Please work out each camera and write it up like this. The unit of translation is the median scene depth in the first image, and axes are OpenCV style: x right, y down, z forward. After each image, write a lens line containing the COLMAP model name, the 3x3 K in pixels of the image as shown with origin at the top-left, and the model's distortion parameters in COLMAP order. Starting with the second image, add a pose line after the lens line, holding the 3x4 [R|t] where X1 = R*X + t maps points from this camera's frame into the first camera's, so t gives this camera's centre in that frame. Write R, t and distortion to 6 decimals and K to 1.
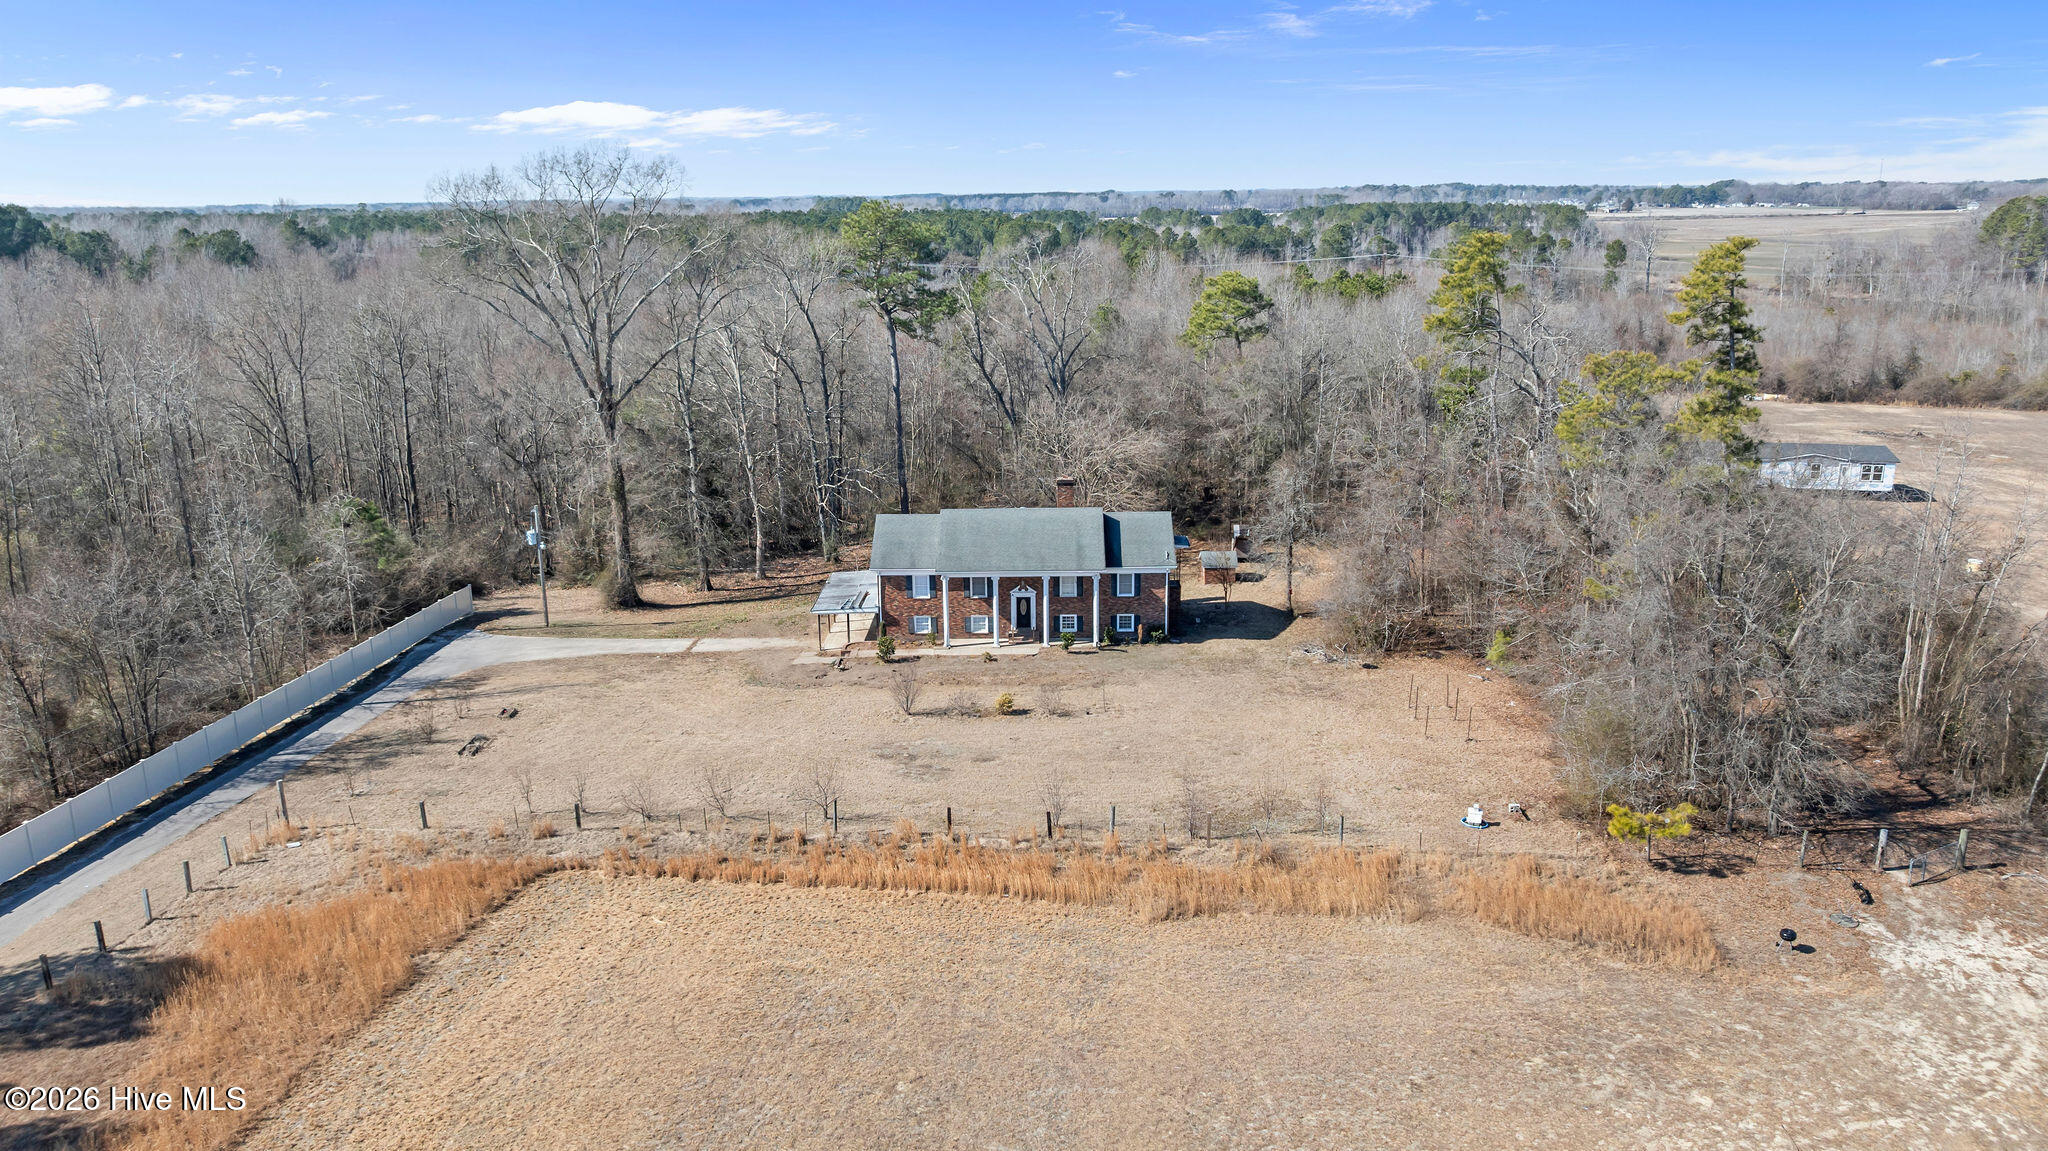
lens RADIAL K [[1454.6, 0, 1009.6], [0, 1454.6, 571.4], [0, 0, 1]] dist [-0.021329, 0.020715]
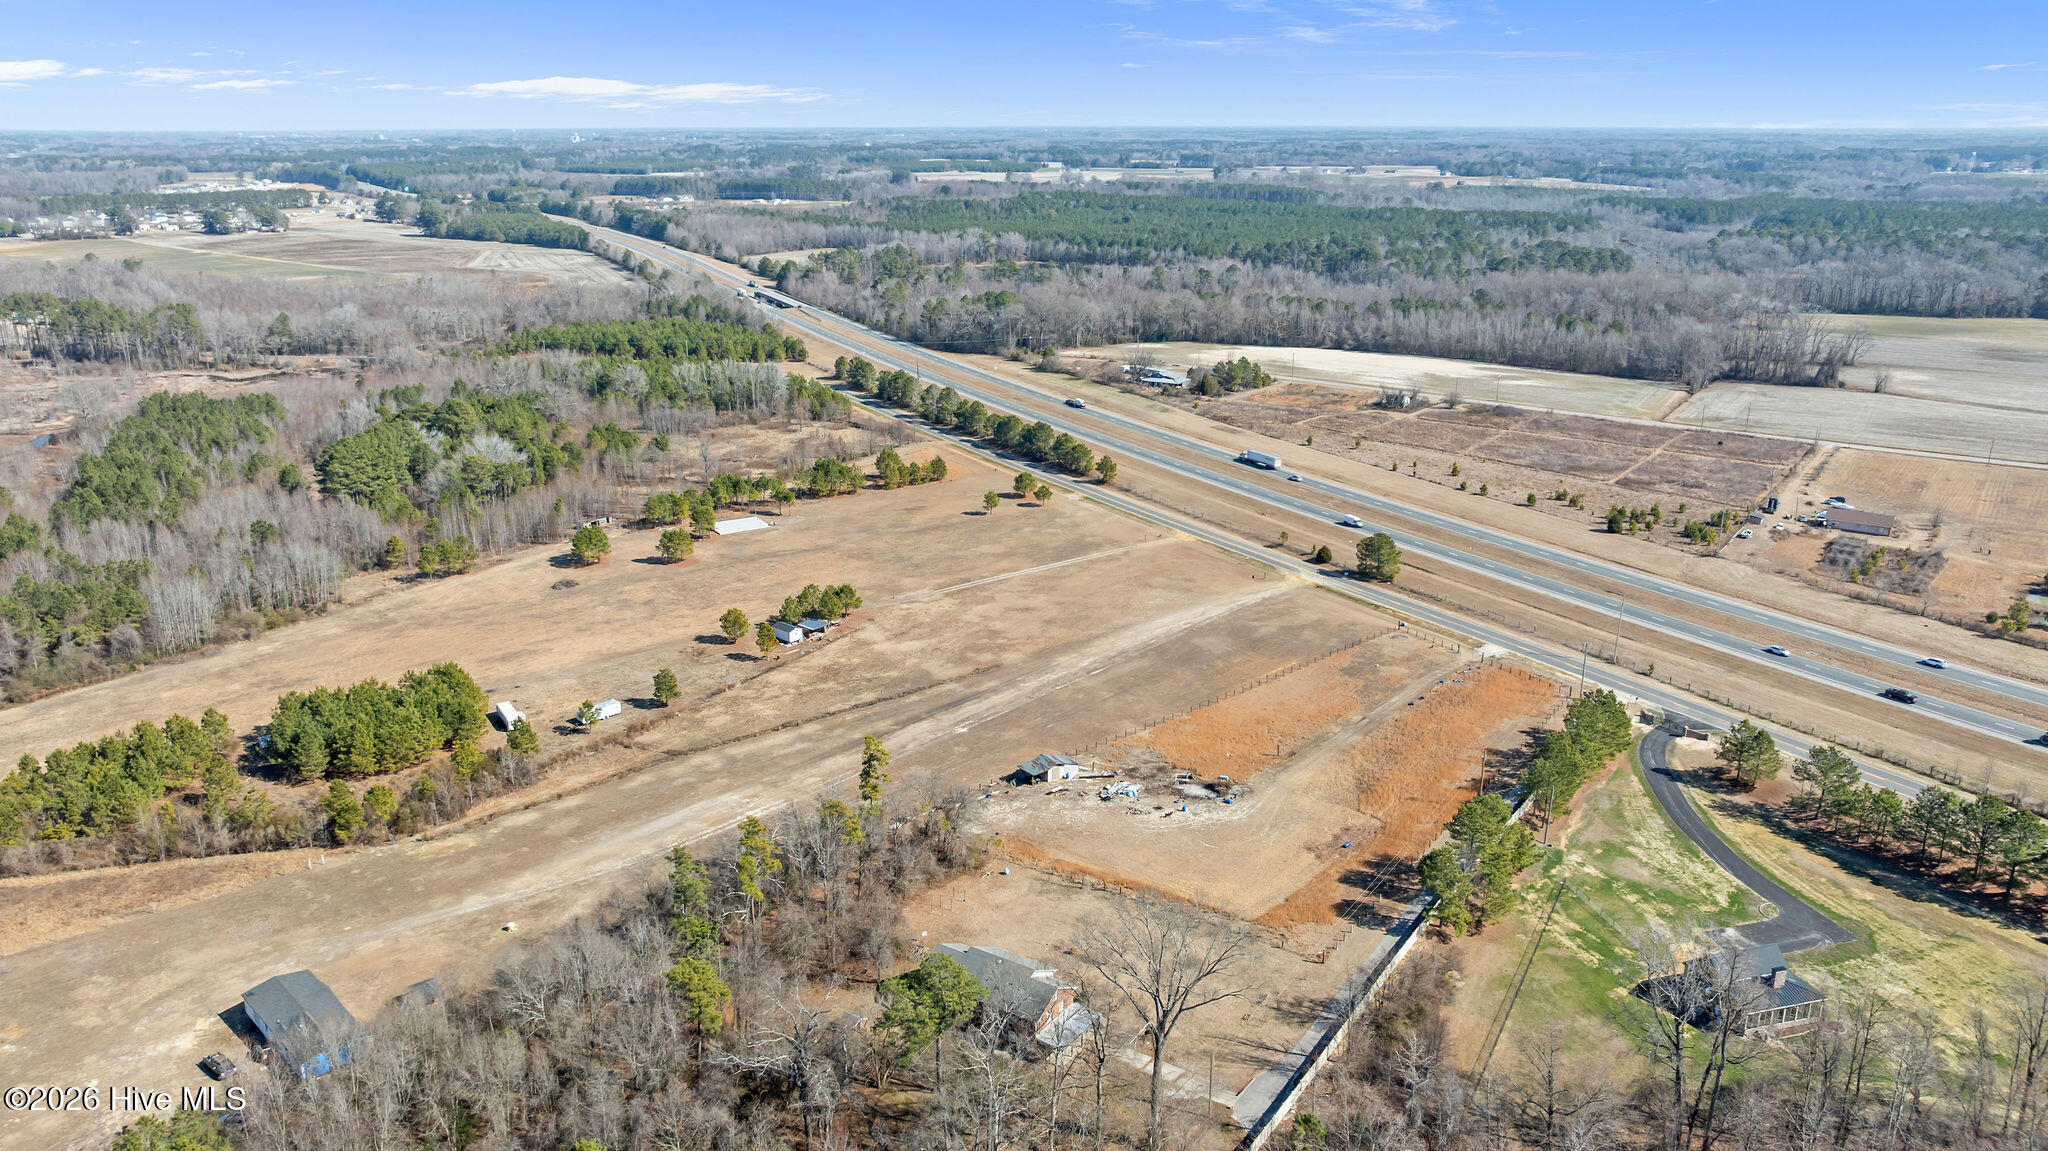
lens RADIAL K [[1454.6, 0, 1035.4], [0, 1454.6, 586.6], [0, 0, 1]] dist [-0.021329, 0.020715]
pose [[-0.855205, -0.151606, 0.495621, -1.005084], [0.132639, 0.860398, 0.492059, -1.553287], [-0.501031, 0.486550, -0.715708, 2.274956]]
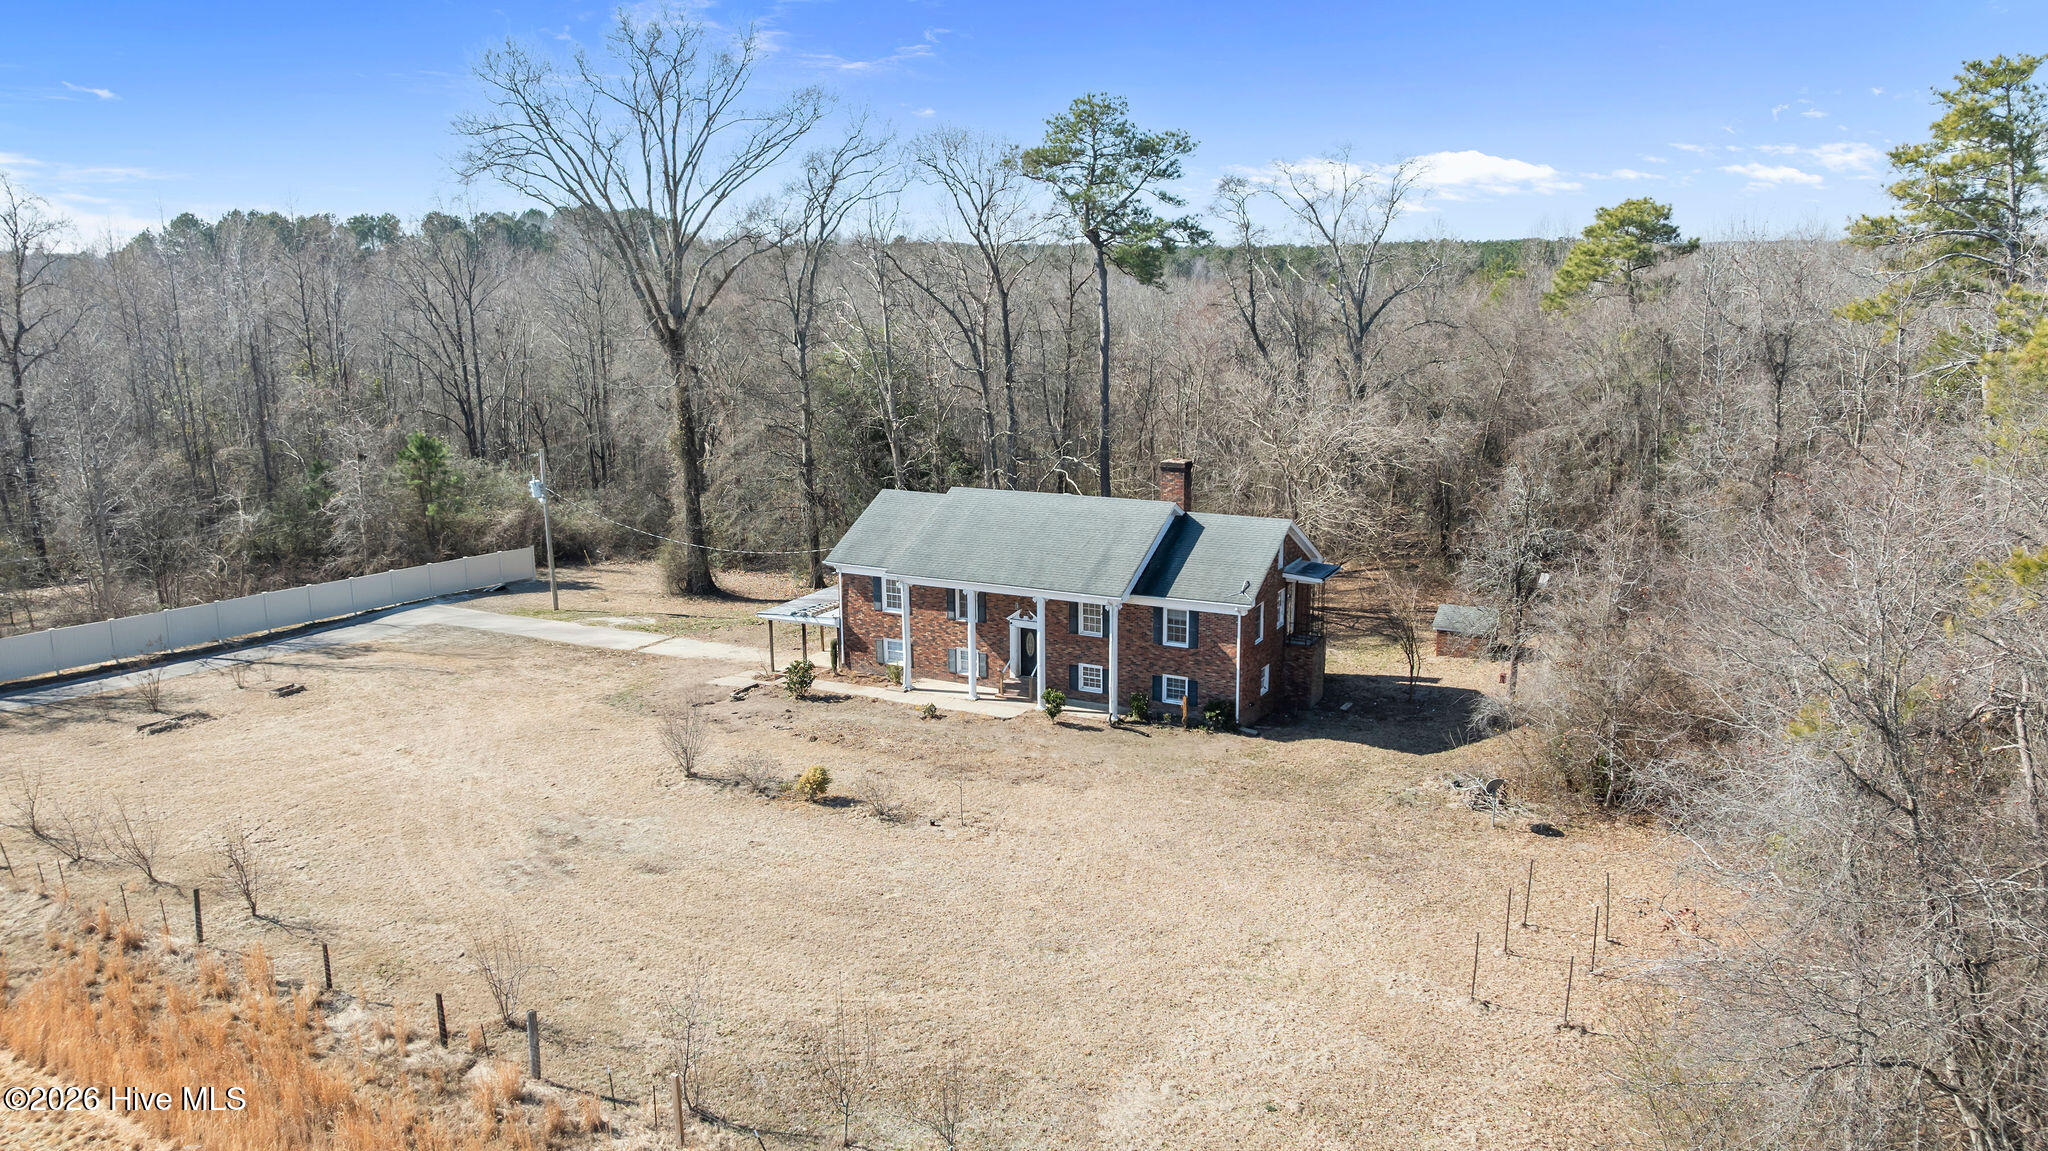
lens RADIAL K [[1454.6, 0, 1018.8], [0, 1454.6, 577.5], [0, 0, 1]] dist [-0.021329, 0.020715]
pose [[0.895049, 0.100767, -0.434434, 0.288549], [-0.114545, 0.993402, -0.005572, -0.000757], [0.431007, 0.054749, 0.900686, 0.428832]]
